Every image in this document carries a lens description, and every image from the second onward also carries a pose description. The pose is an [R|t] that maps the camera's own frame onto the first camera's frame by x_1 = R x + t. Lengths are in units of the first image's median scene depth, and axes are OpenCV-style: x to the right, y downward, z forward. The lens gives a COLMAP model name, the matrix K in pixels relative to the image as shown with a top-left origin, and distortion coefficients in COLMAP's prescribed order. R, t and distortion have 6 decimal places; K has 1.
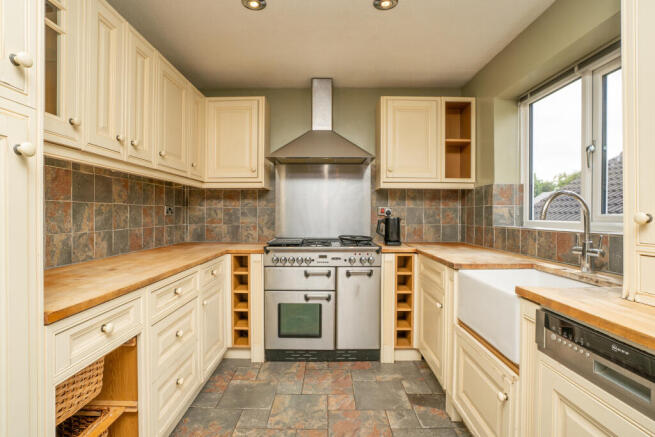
lens RADIAL K [[326.3, 0, 324.5], [0, 326.3, 218.5], [0, 0, 1]] dist [-0.059560, 0.030850]
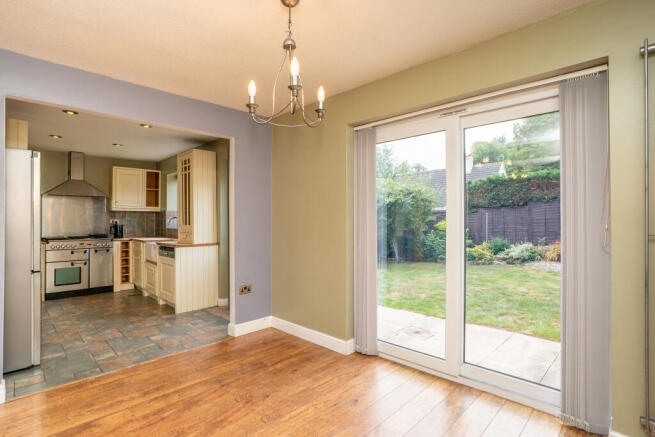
lens RADIAL K [[326.3, 0, 324.5], [0, 326.3, 218.5], [0, 0, 1]] dist [-0.059560, 0.030850]
pose [[0.700530, 0.002750, 0.713618, -0.366046], [0.011235, 0.999826, -0.014882, 0.001843], [-0.713535, 0.018443, 0.700377, -1.520999]]
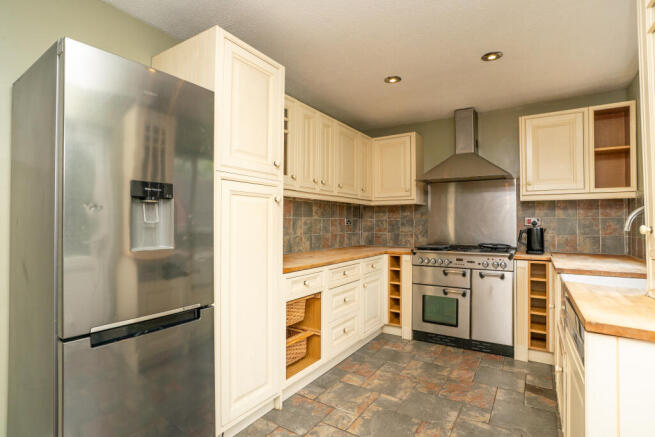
lens RADIAL K [[326.3, 0, 324.5], [0, 326.3, 218.5], [0, 0, 1]] dist [-0.059560, 0.030850]
pose [[0.842986, -0.008317, -0.537871, 0.216359], [-0.007435, 0.999605, -0.027110, -0.000100], [0.537883, 0.026852, 0.842591, -0.281486]]
